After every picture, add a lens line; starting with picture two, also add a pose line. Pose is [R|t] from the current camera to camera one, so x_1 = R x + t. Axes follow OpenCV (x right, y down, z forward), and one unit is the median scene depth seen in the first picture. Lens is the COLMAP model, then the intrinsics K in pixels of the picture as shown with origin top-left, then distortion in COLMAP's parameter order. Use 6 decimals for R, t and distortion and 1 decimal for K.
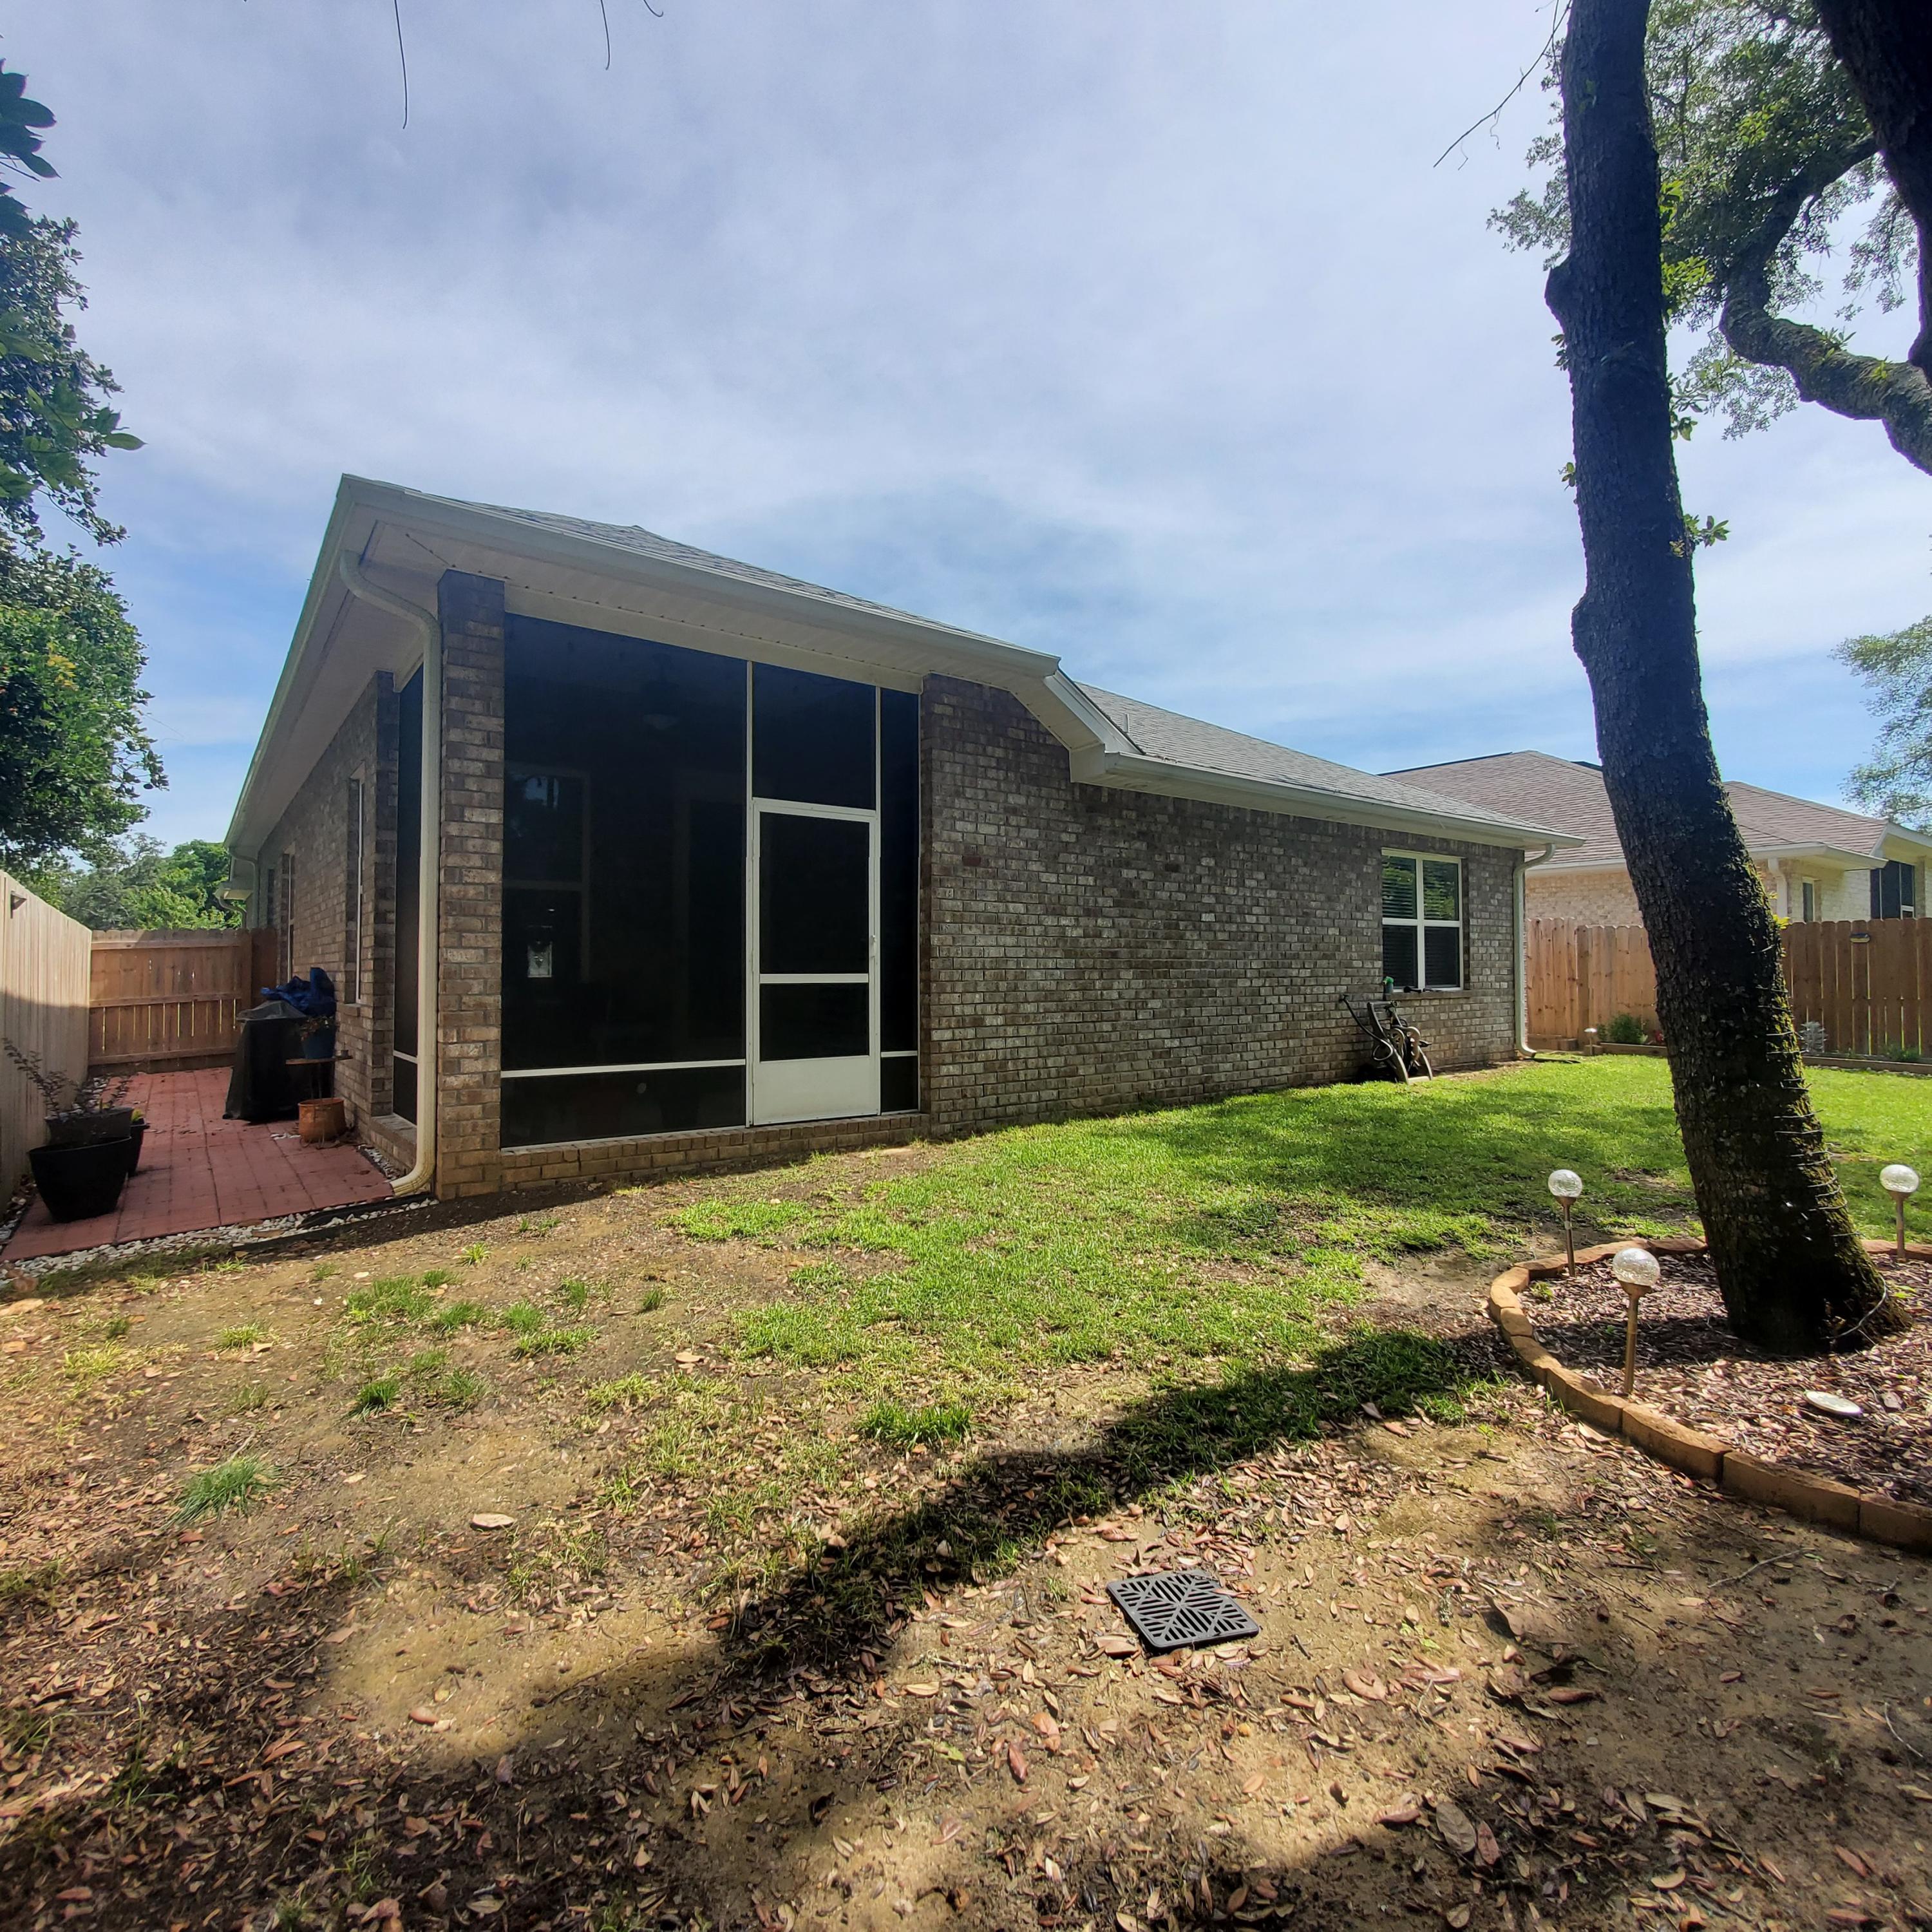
lens RADIAL K [[1023.9, 0, 966.3], [0, 1023.9, 963.0], [0, 0, 1]] dist [0.001788, -0.003394]
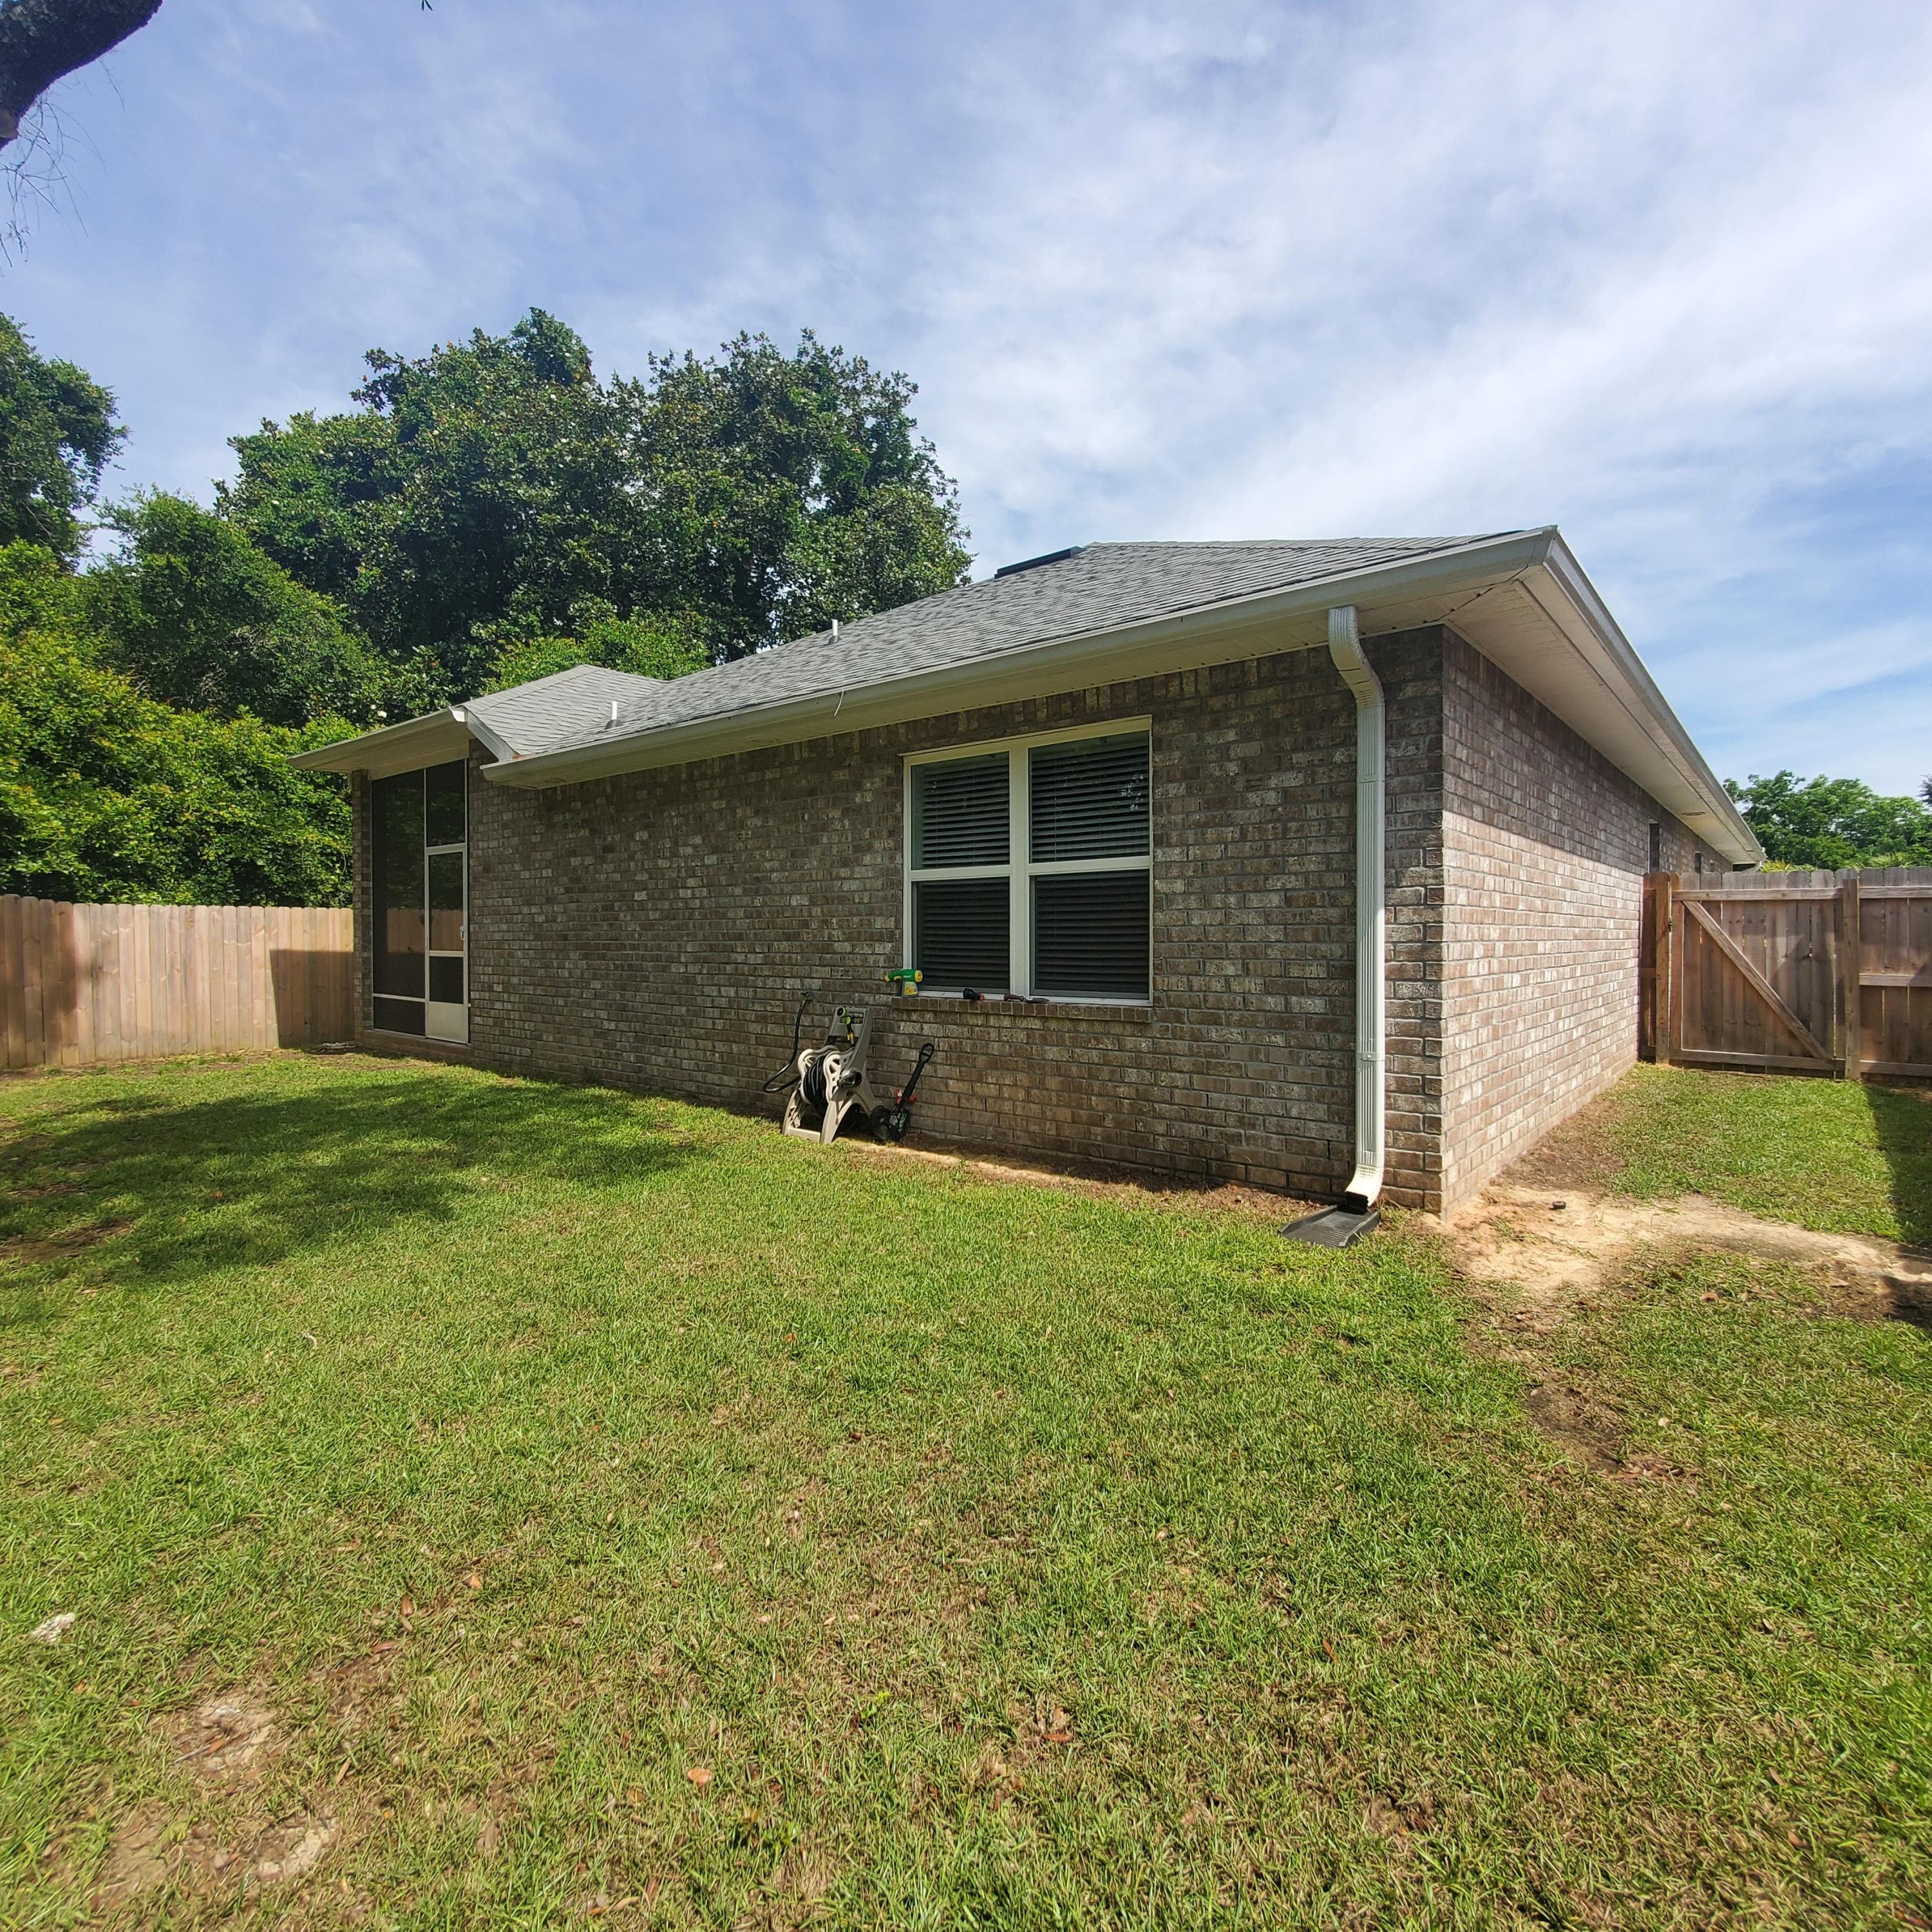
lens RADIAL K [[1023.9, 0, 966.1], [0, 1023.9, 954.1], [0, 0, 1]] dist [0.001788, -0.003394]
pose [[0.217431, 0.019970, -0.975871, 1.178342], [0.008219, 0.999718, 0.022289, -0.009850], [0.976041, -0.012867, 0.217206, 1.059659]]
